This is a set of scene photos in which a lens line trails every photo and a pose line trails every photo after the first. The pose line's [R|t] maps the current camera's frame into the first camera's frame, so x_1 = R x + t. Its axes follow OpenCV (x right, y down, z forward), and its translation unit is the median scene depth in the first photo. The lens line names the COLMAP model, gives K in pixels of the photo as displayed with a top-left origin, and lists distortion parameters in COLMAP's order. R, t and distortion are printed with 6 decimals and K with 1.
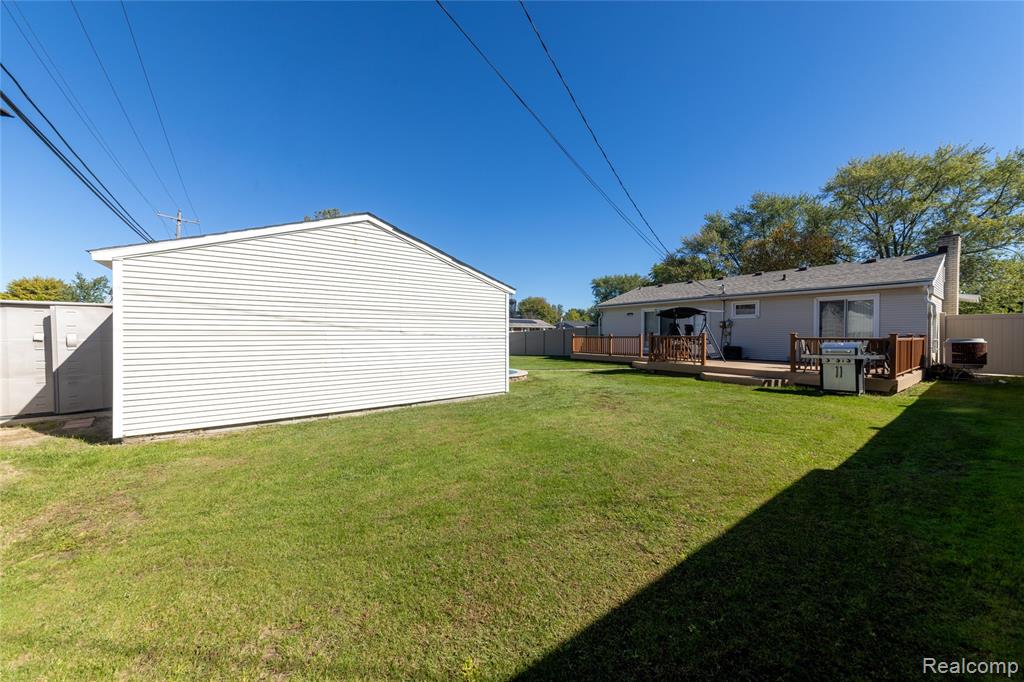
lens RADIAL K [[352.2, 0, 512.0], [0, 352.2, 341.0], [0, 0, 1]] dist [0.001676, 0.000169]
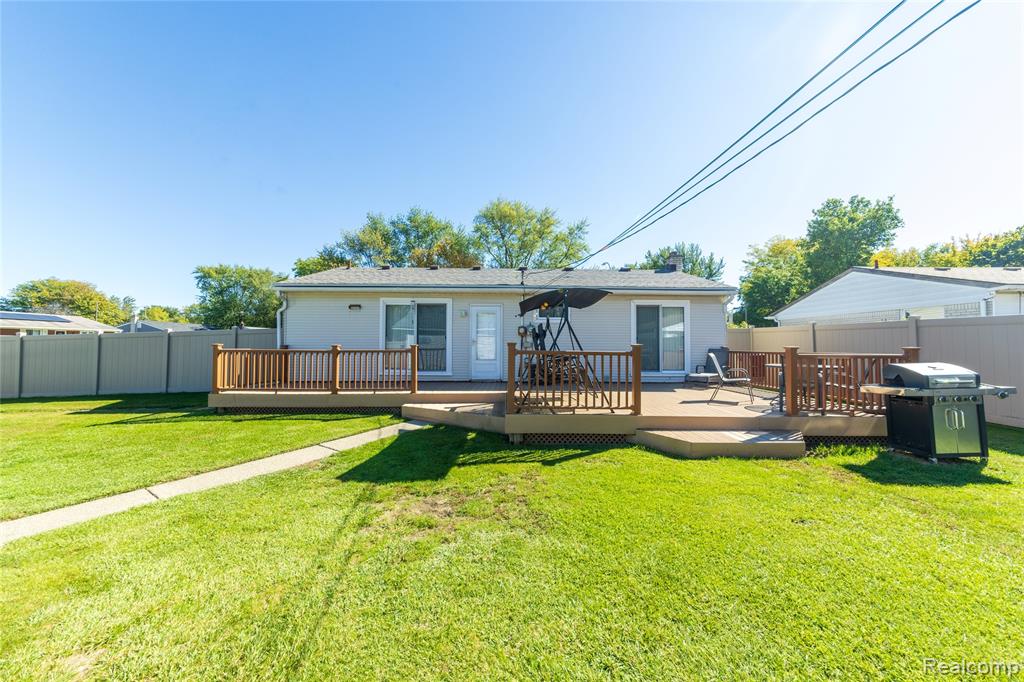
lens RADIAL K [[352.2, 0, 512.0], [0, 352.2, 341.0], [0, 0, 1]] dist [0.001676, 0.000169]
pose [[0.568569, 0.007876, 0.822598, 0.012526], [0.012569, 0.999754, -0.018260, -0.004351], [-0.822540, 0.020721, 0.568330, 0.173383]]
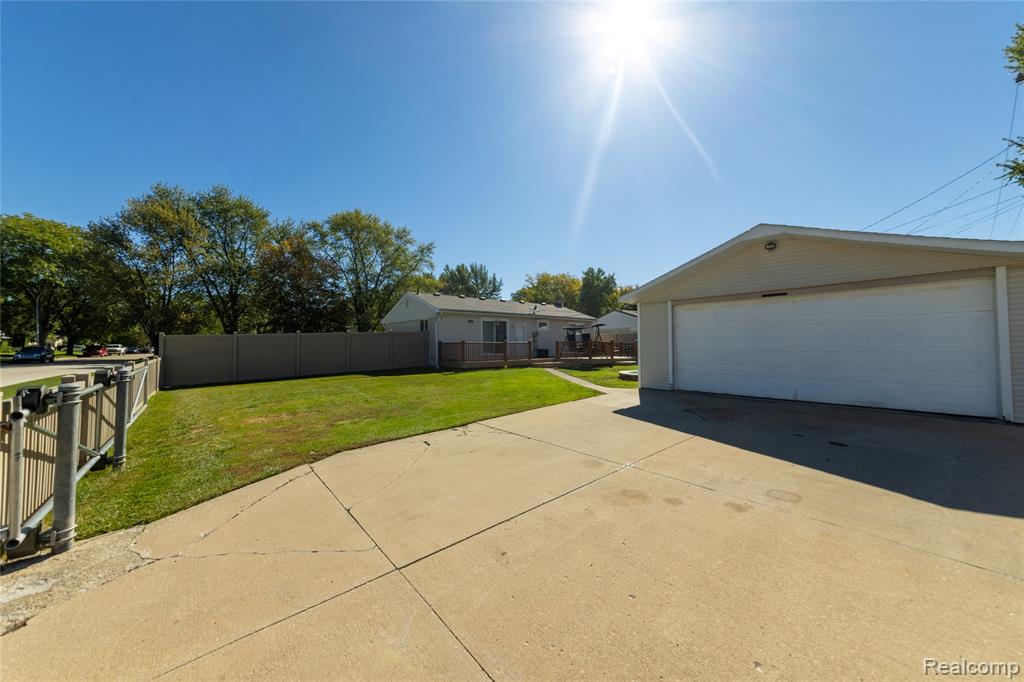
lens RADIAL K [[352.2, 0, 512.0], [0, 352.2, 341.0], [0, 0, 1]] dist [0.001676, 0.000169]
pose [[-0.036009, 0.010065, 0.999301, -0.233833], [0.022401, 0.999706, -0.009262, -0.002672], [-0.999100, 0.022052, -0.036224, 0.311612]]
